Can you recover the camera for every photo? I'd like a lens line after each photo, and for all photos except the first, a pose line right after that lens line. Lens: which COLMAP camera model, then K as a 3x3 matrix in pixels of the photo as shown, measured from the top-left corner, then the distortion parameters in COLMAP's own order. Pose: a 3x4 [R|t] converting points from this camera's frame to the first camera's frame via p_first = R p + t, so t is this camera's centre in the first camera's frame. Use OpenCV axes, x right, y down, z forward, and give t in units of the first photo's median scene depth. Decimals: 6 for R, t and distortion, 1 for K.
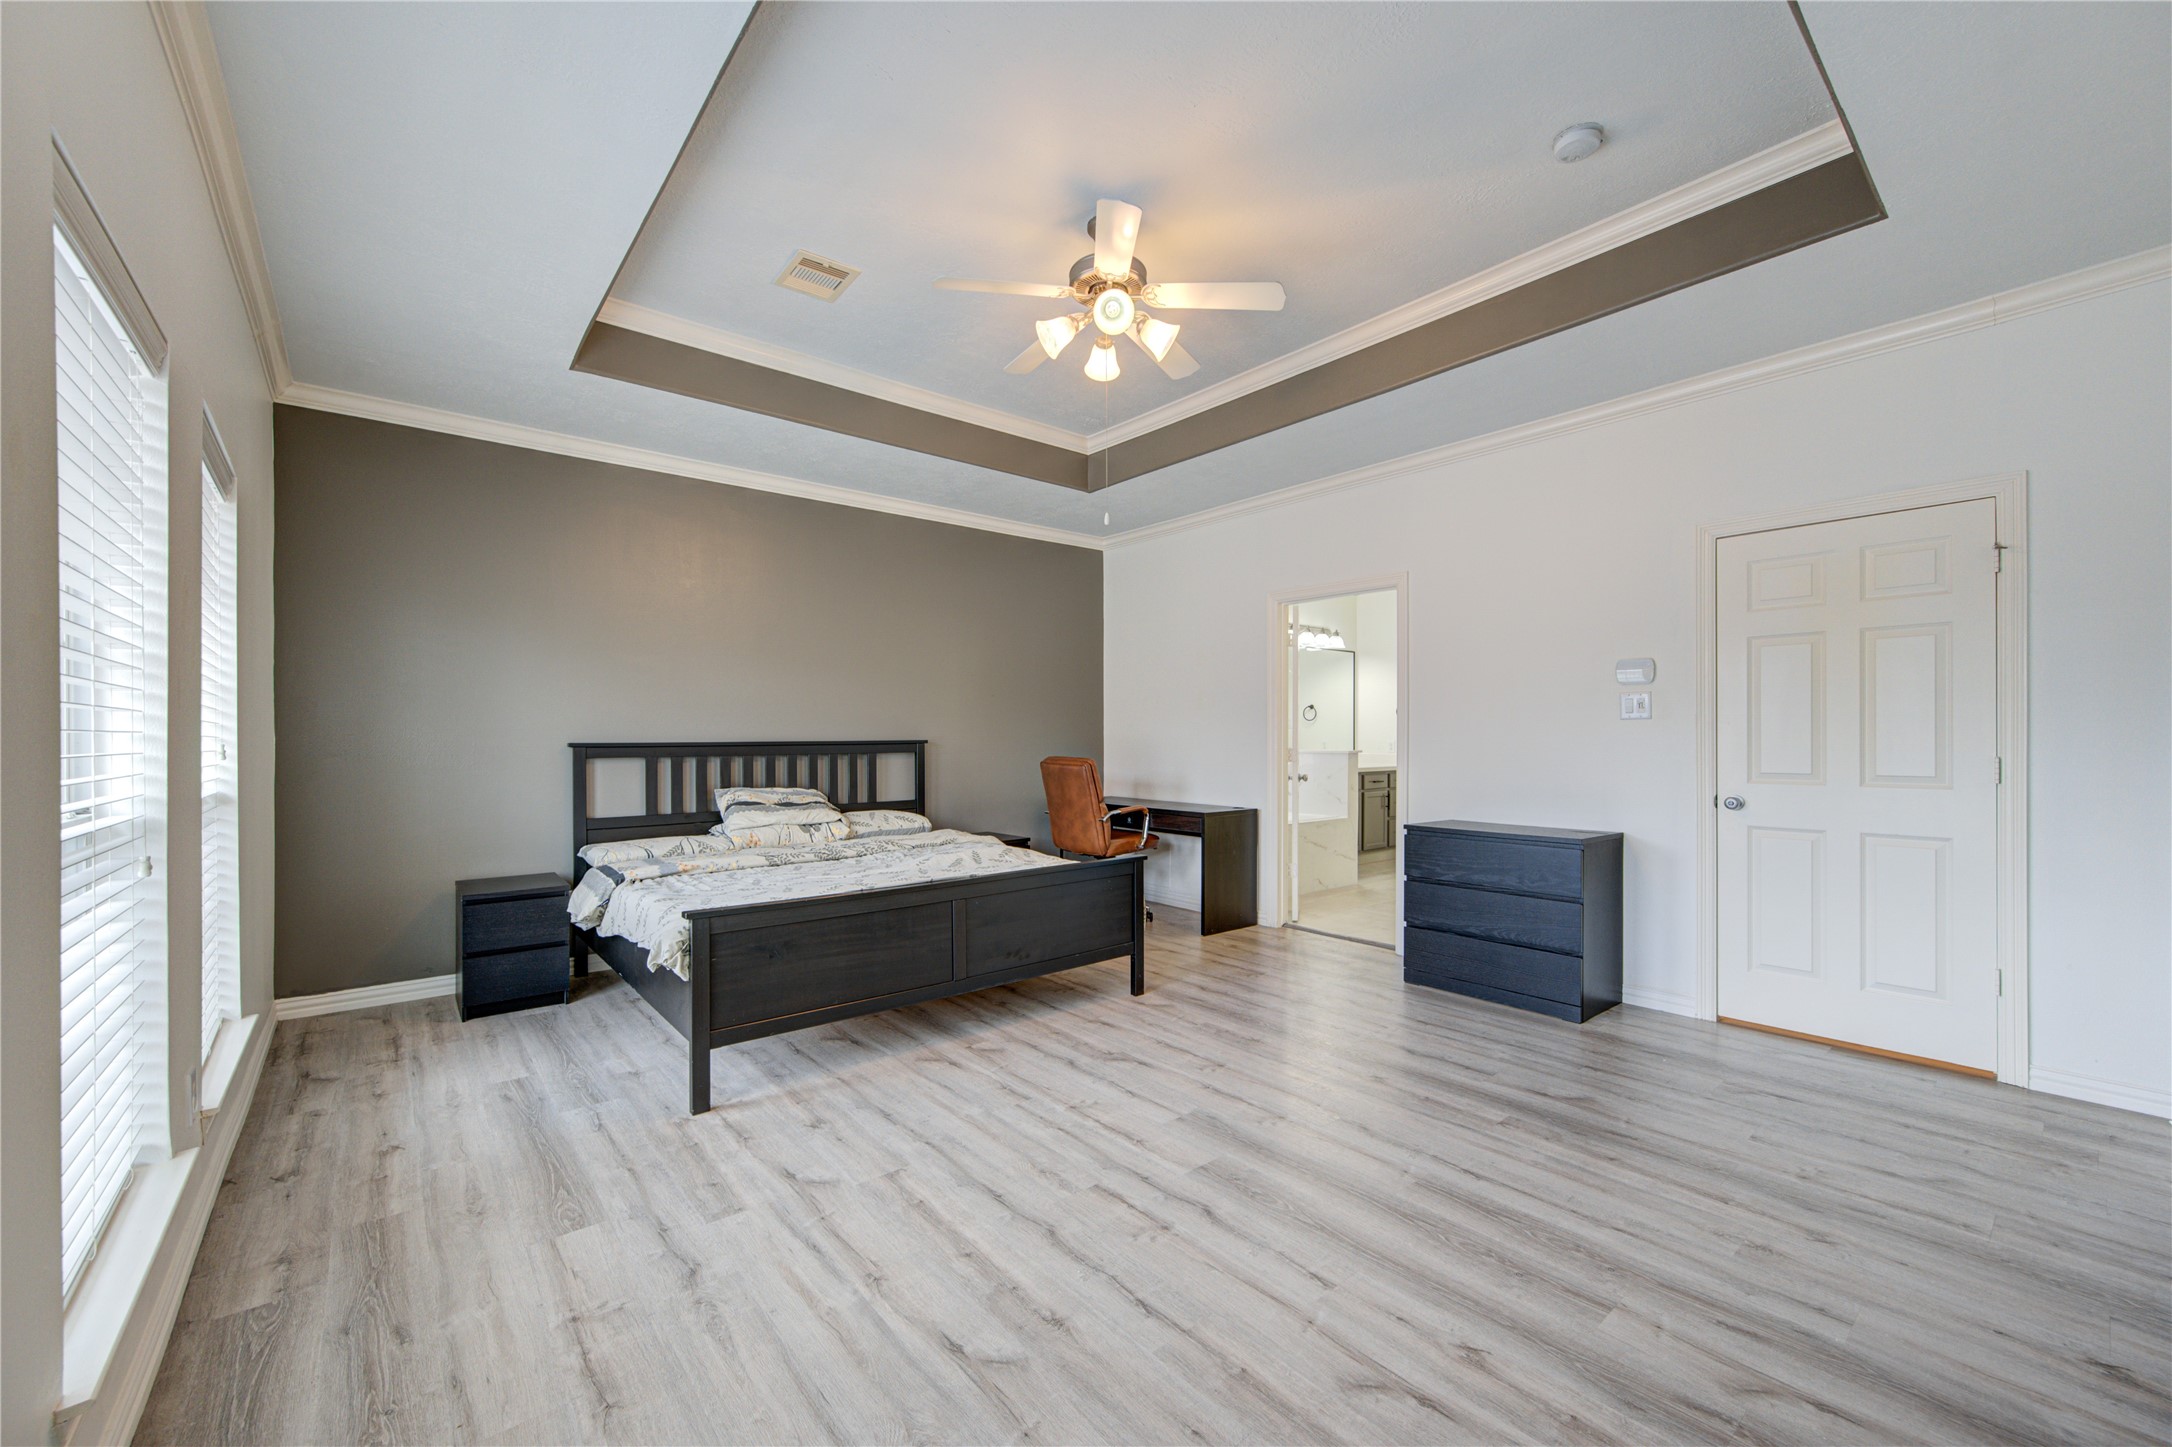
lens RADIAL K [[845.6, 0, 1089.2], [0, 845.6, 734.5], [0, 0, 1]] dist [0.002630, -0.000658]
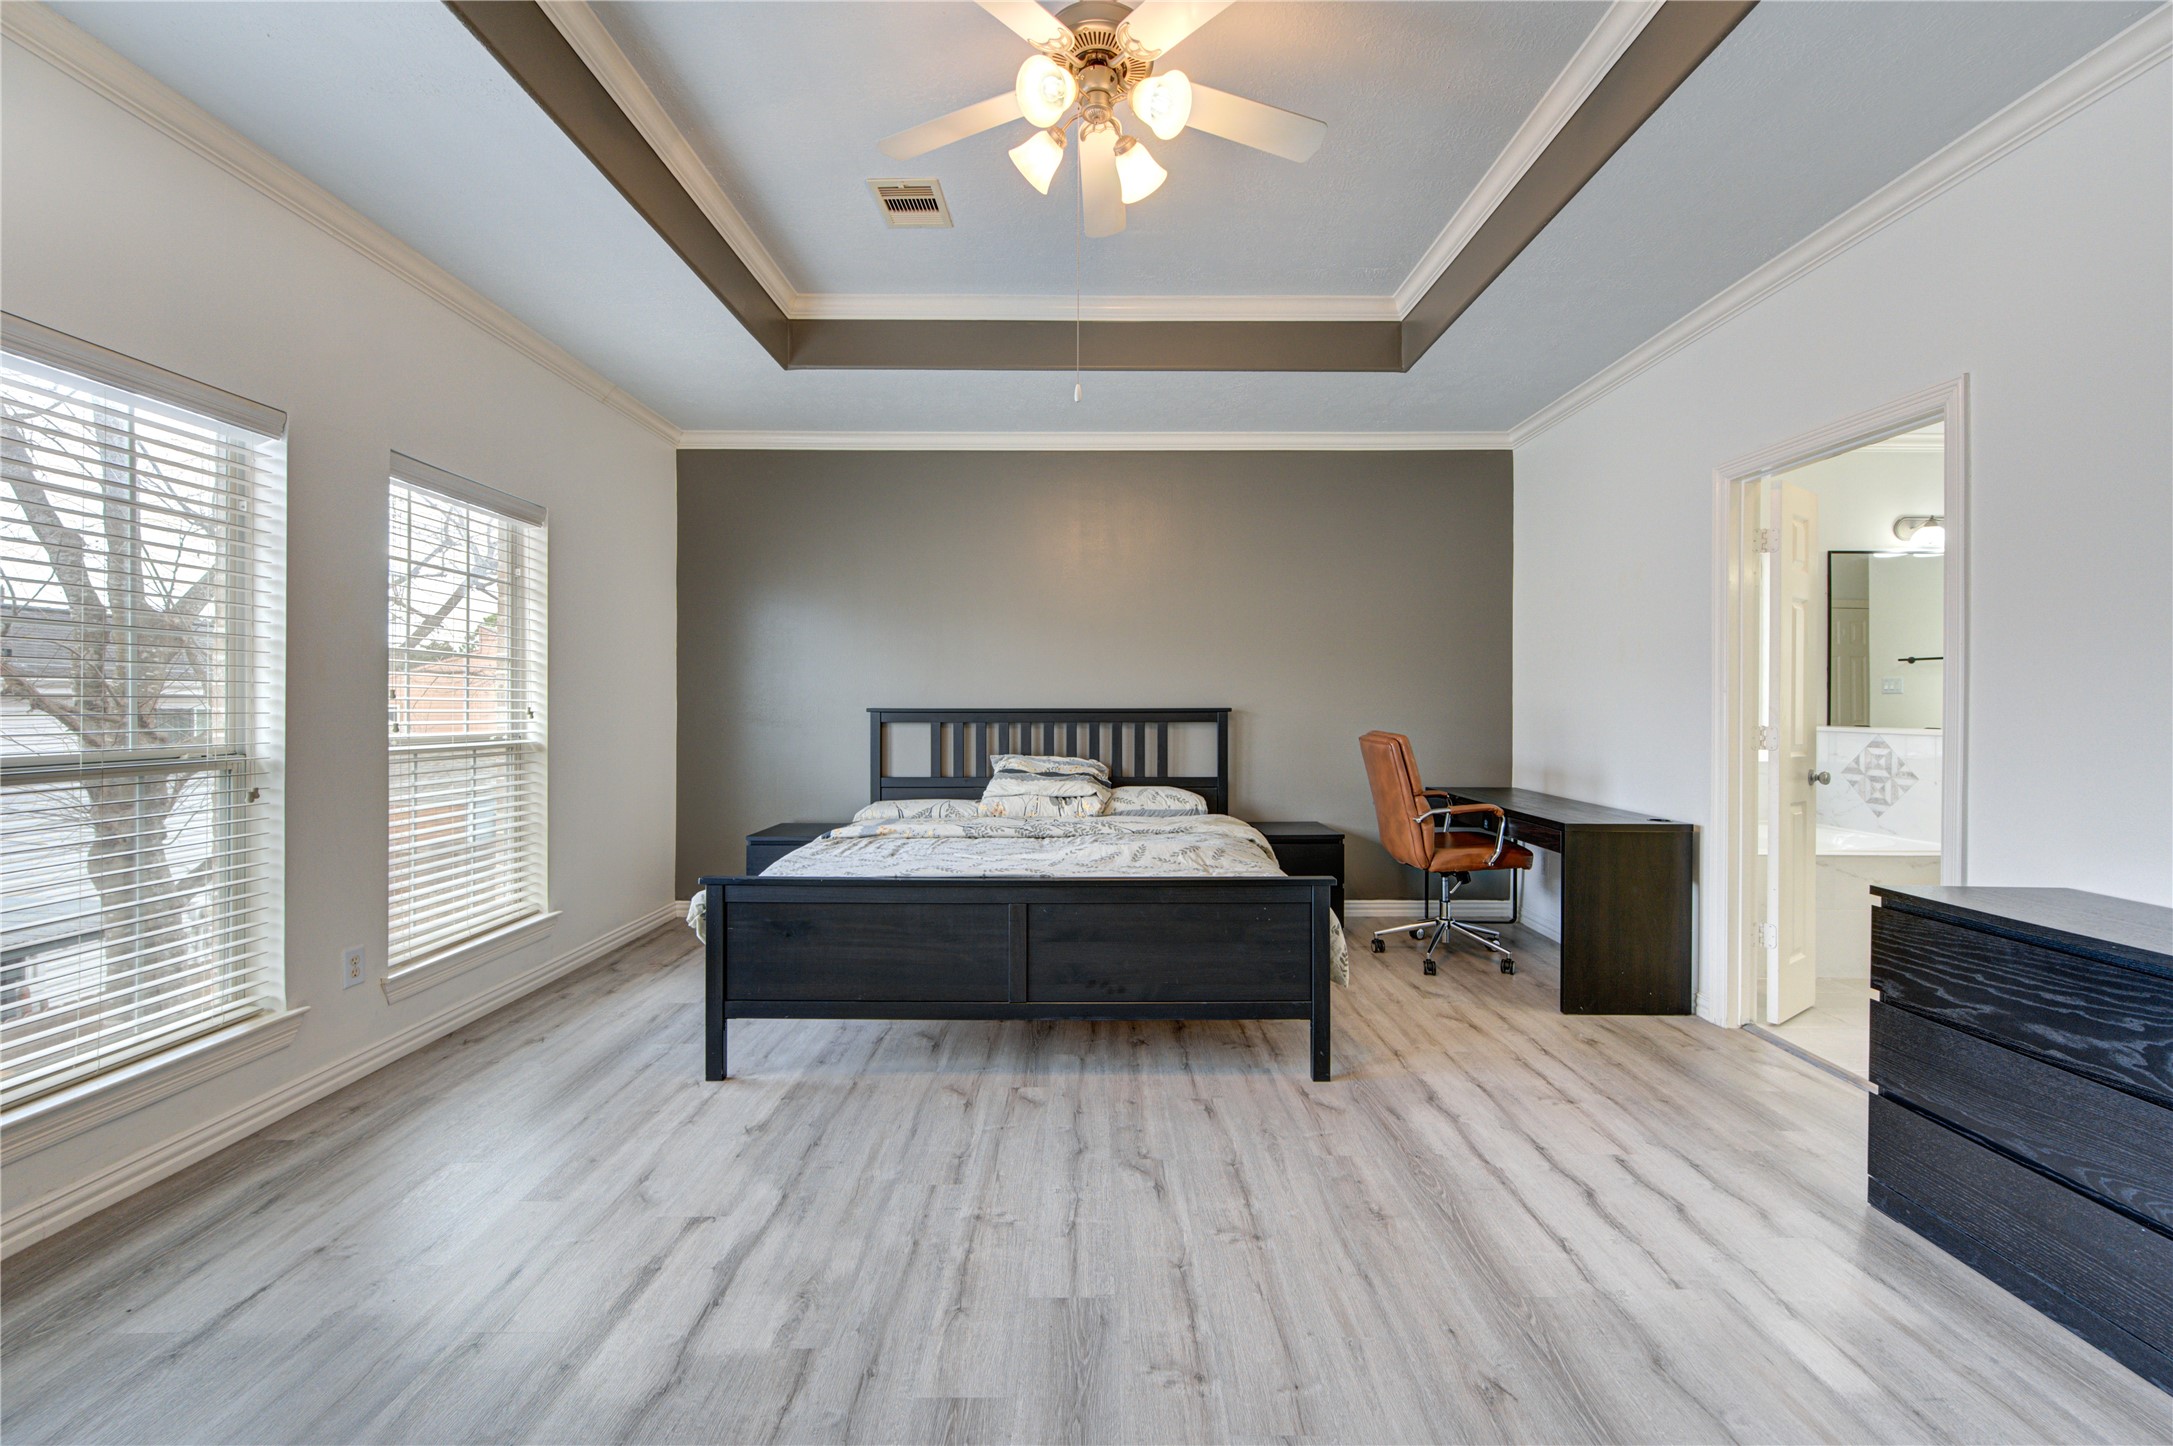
lens RADIAL K [[859.1, 0, 1091.3], [0, 859.1, 702.8], [0, 0, 1]] dist [-0.000154, -0.000185]
pose [[0.772203, 0.002987, -0.635369, 0.327223], [-0.002333, 0.999996, 0.001865, 0.000017], [0.635372, 0.000042, 0.772207, 0.312507]]
